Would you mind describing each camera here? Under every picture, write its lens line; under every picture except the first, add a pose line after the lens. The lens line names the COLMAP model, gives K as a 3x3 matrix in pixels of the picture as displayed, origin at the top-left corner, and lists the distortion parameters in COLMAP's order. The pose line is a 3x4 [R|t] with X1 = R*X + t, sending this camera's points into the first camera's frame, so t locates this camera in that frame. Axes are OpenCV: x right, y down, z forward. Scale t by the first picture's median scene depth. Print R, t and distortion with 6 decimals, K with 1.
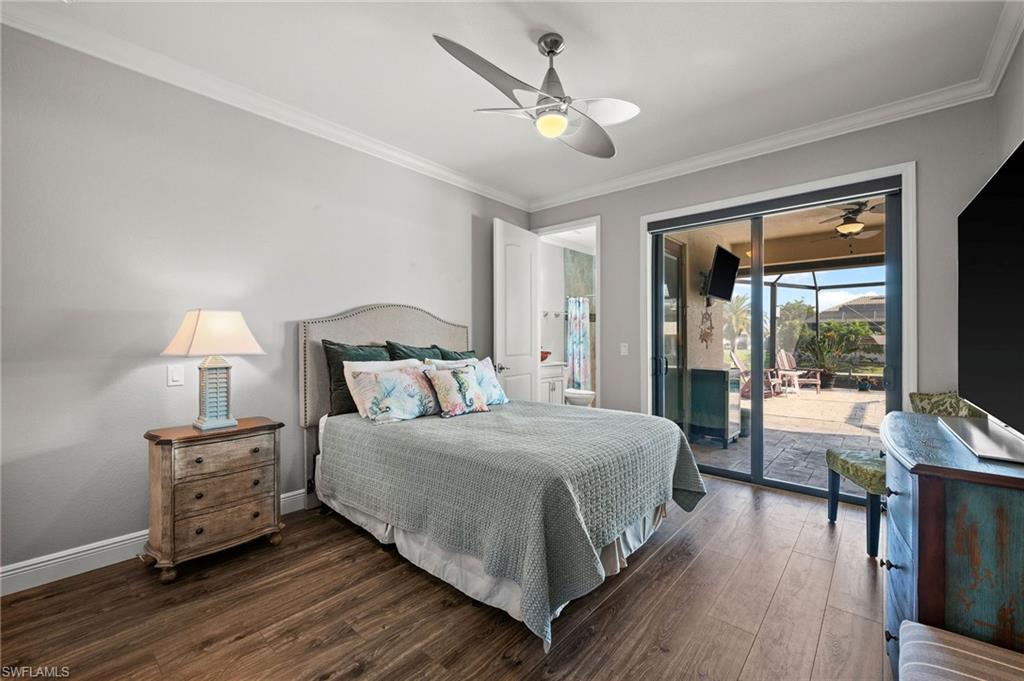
lens RADIAL K [[409.1, 0, 514.4], [0, 409.1, 340.2], [0, 0, 1]] dist [0.000248, -0.000161]
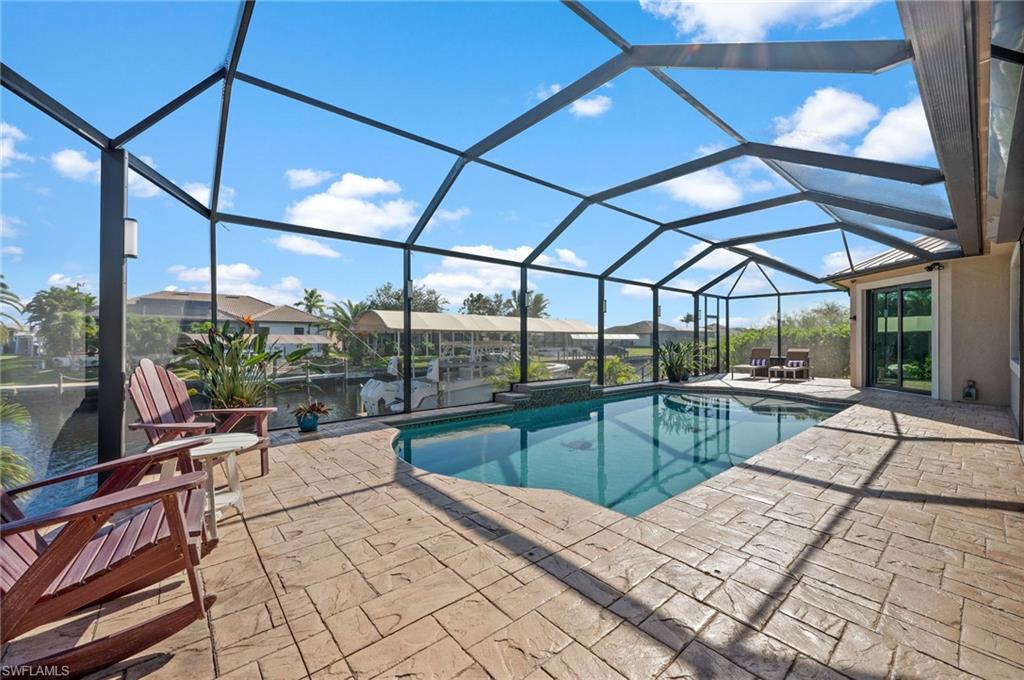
lens RADIAL K [[409.1, 0, 514.4], [0, 409.1, 339.7], [0, 0, 1]] dist [0.000248, -0.000161]
pose [[0.131868, -0.000199, 0.991267, 0.091428], [0.003056, 0.999995, -0.000206, 0.002756], [-0.991263, 0.003056, 0.131867, 0.164419]]
